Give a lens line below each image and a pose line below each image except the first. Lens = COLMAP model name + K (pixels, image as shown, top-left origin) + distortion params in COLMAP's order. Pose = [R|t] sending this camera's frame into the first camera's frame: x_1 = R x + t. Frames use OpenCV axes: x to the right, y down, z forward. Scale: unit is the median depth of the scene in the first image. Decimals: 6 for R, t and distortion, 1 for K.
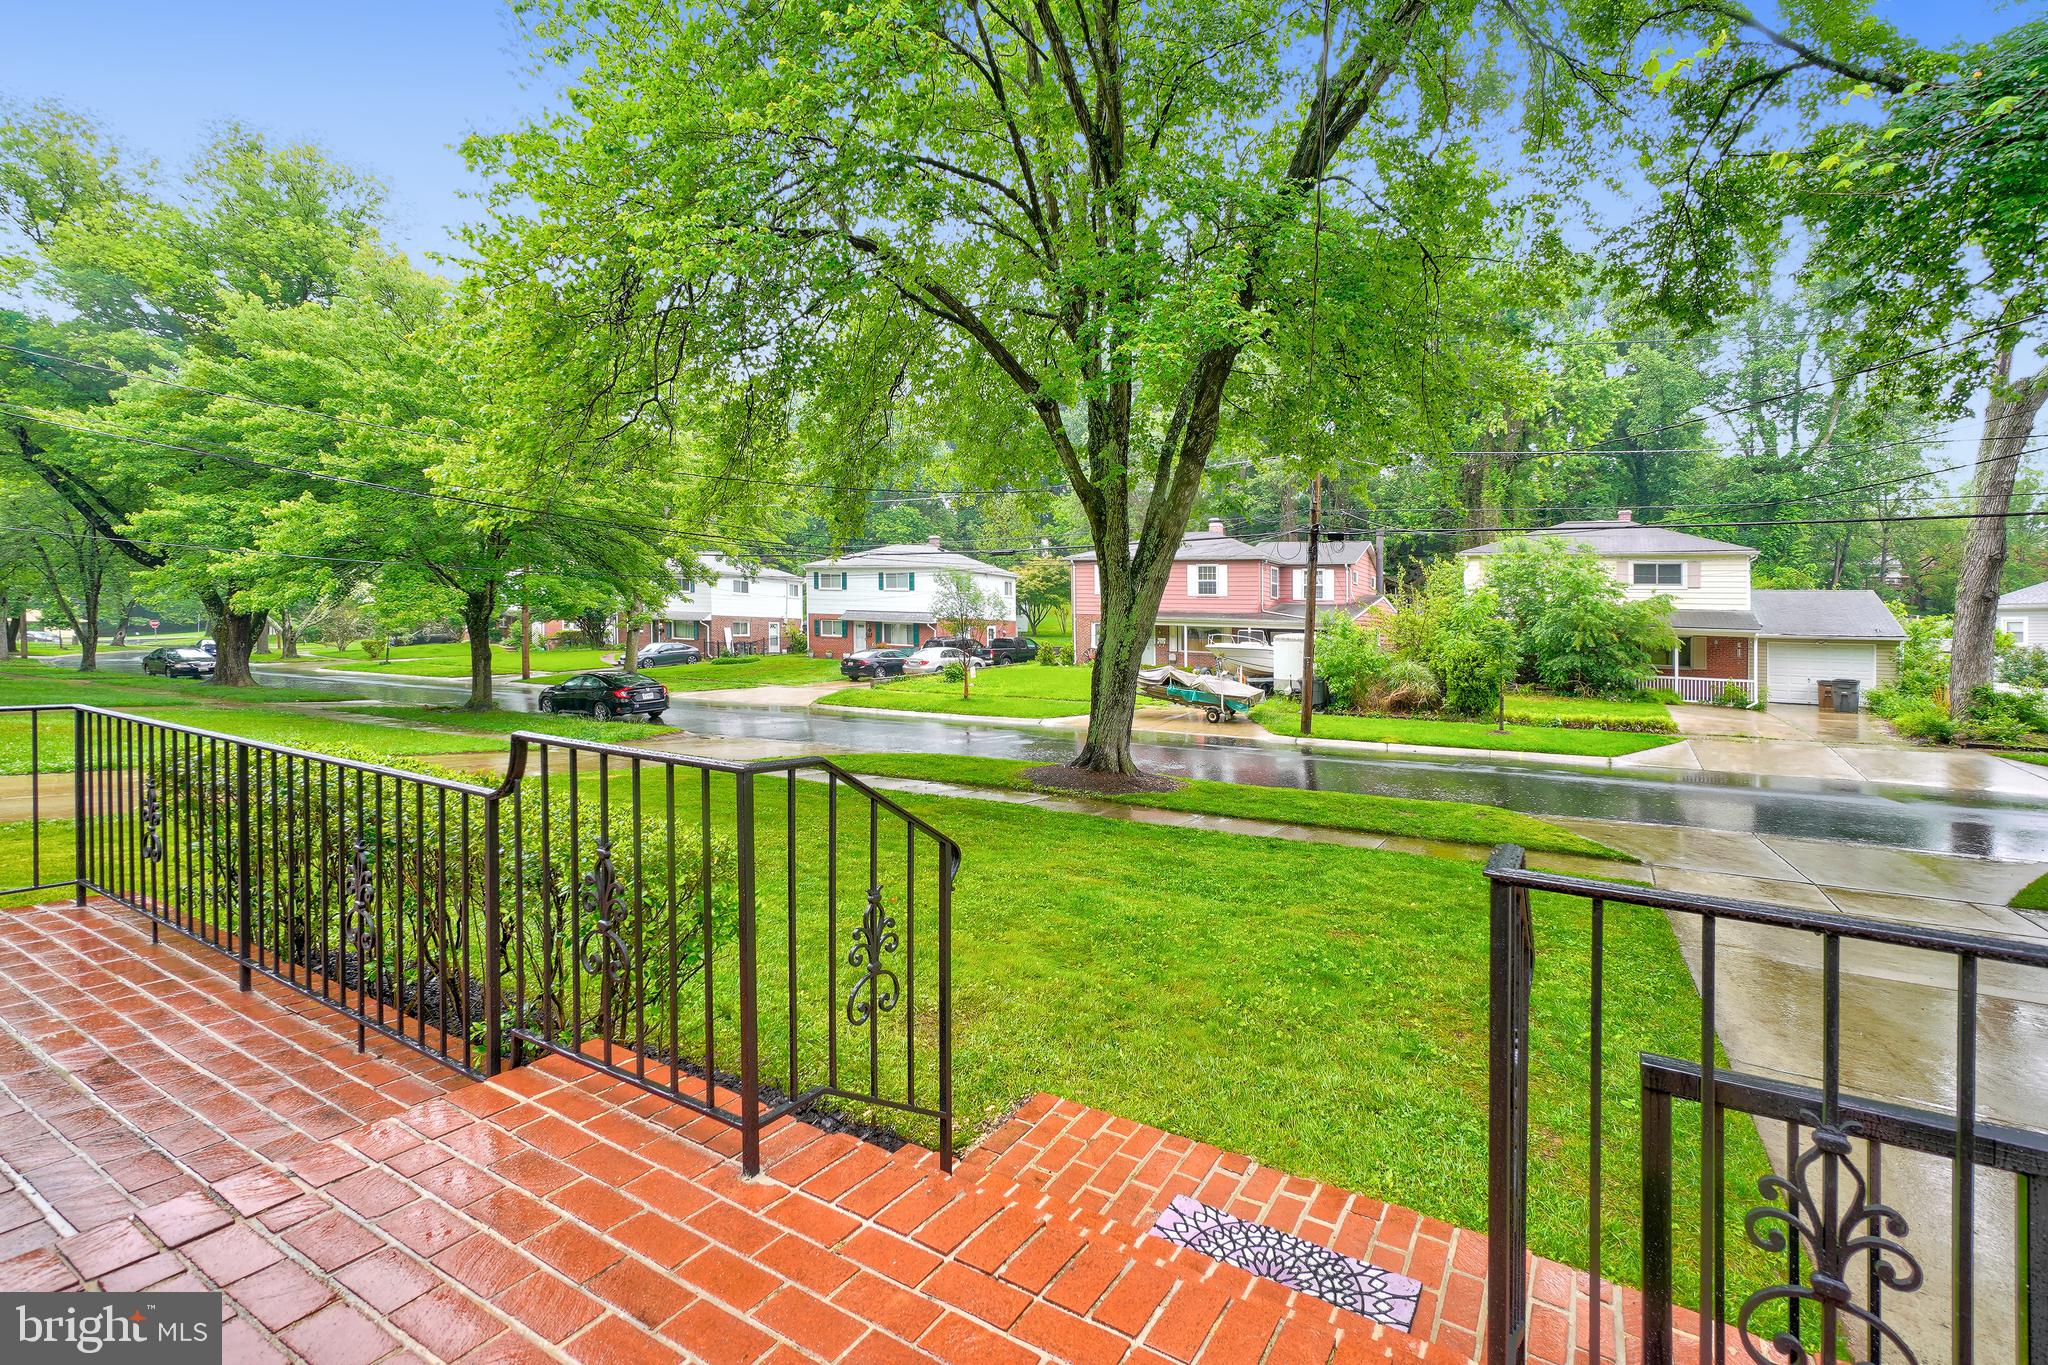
lens RADIAL K [[896.1, 0, 1119.1], [0, 896.1, 610.1], [0, 0, 1]] dist [-0.010507, 0.003420]
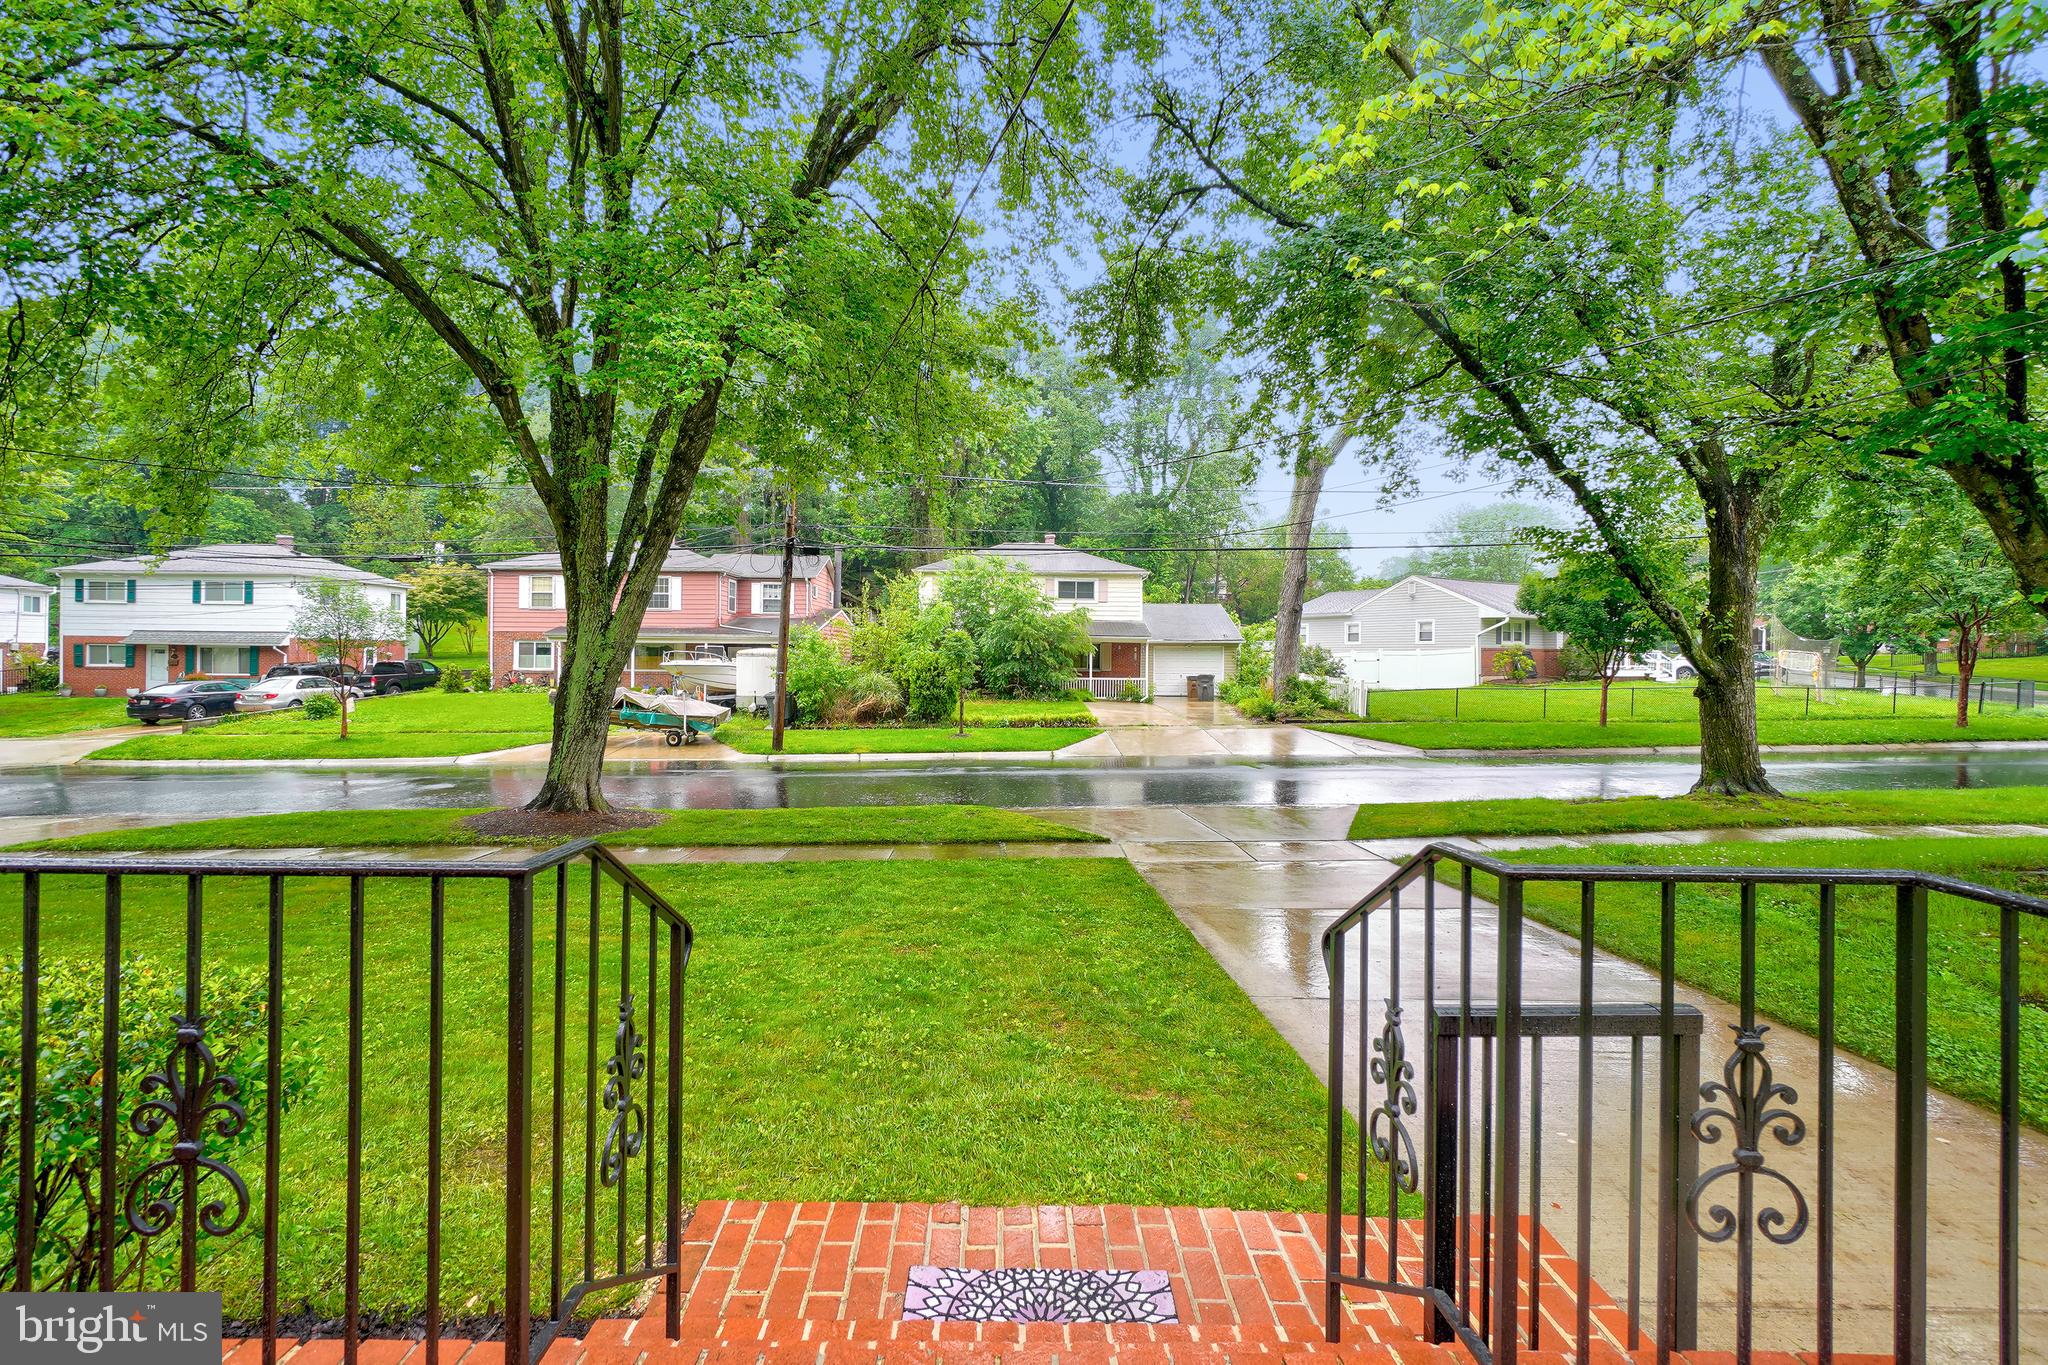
lens RADIAL K [[896.1, 0, 1007.8], [0, 896.1, 606.8], [0, 0, 1]] dist [-0.010507, 0.003420]
pose [[0.883022, -0.001661, 0.469329, -0.033553], [0.010339, 0.999820, -0.015913, -0.001266], [-0.469218, 0.018904, 0.882880, 0.015532]]
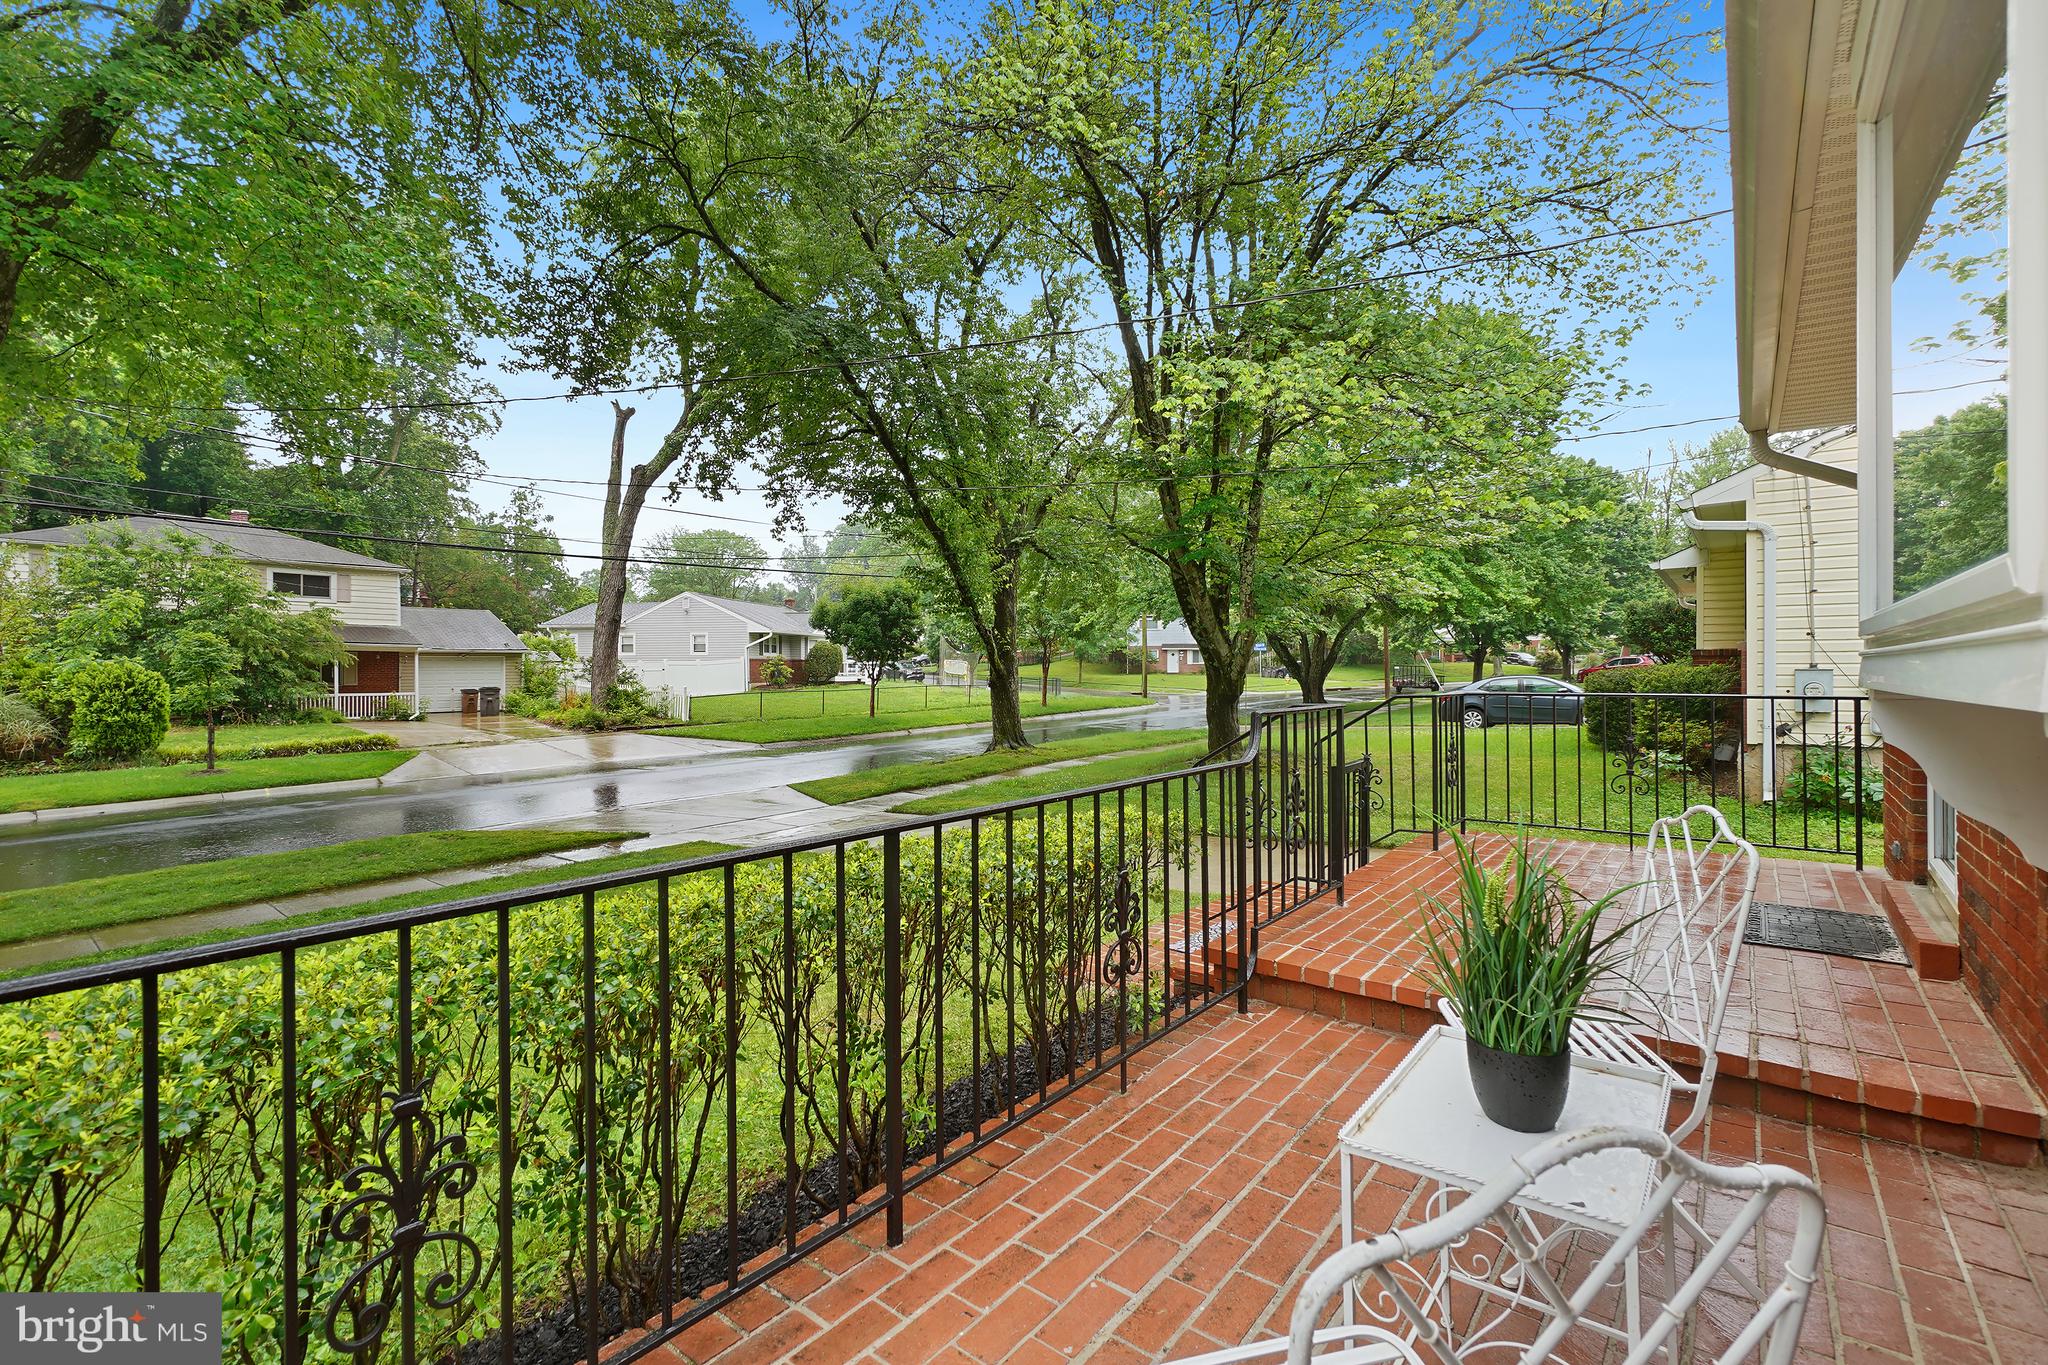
lens RADIAL K [[896.1, 0, 1010.5], [0, 896.1, 670.9], [0, 0, 1]] dist [-0.010507, 0.003420]
pose [[0.206195, -0.032742, 0.977963, -0.223237], [-0.013037, 0.999259, 0.036204, 0.008200], [-0.978424, -0.020215, 0.205616, 0.138205]]
